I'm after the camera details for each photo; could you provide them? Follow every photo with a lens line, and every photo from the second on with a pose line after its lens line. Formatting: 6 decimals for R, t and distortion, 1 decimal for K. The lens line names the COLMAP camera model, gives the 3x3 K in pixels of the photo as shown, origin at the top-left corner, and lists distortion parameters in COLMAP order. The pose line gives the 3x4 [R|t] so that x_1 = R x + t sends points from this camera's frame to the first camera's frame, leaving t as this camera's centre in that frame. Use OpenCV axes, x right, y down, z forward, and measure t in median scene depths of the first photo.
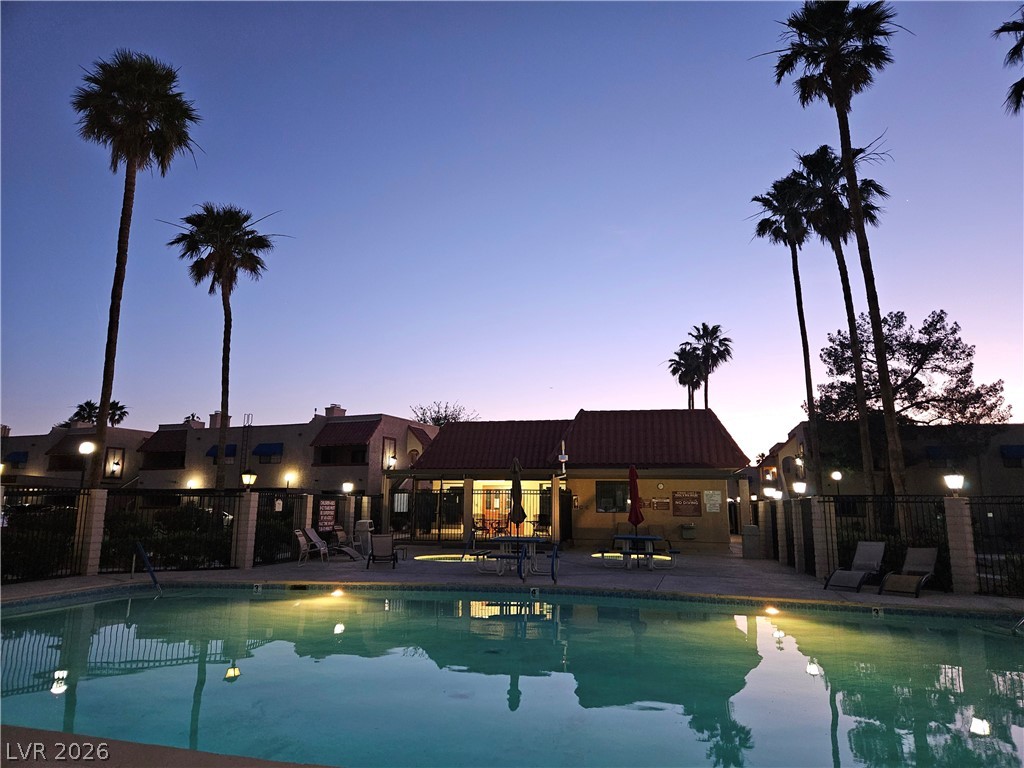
lens RADIAL K [[696.7, 0, 512.0], [0, 696.7, 384.0], [0, 0, 1]] dist [0.086553, -0.000455]
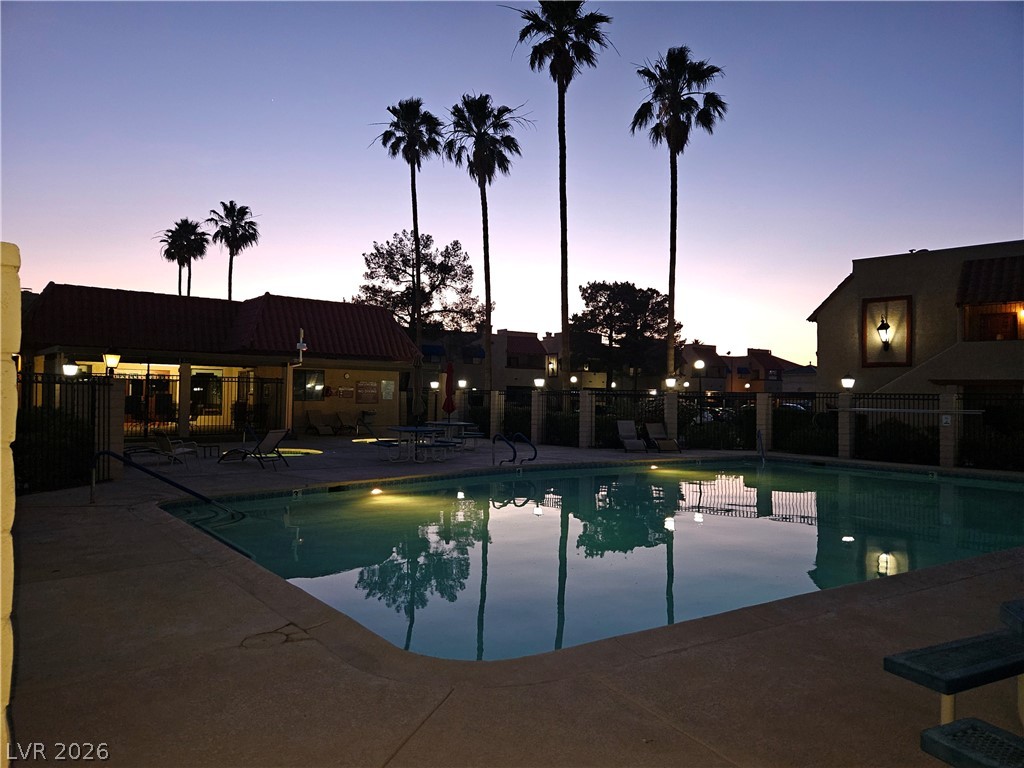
lens RADIAL K [[696.7, 0, 512.0], [0, 696.7, 384.0], [0, 0, 1]] dist [0.086553, -0.000455]
pose [[0.611429, 0.010448, 0.791230, -0.464403], [-0.139061, 0.985770, 0.094443, 0.024880], [-0.778984, -0.167774, 0.604181, 0.174704]]
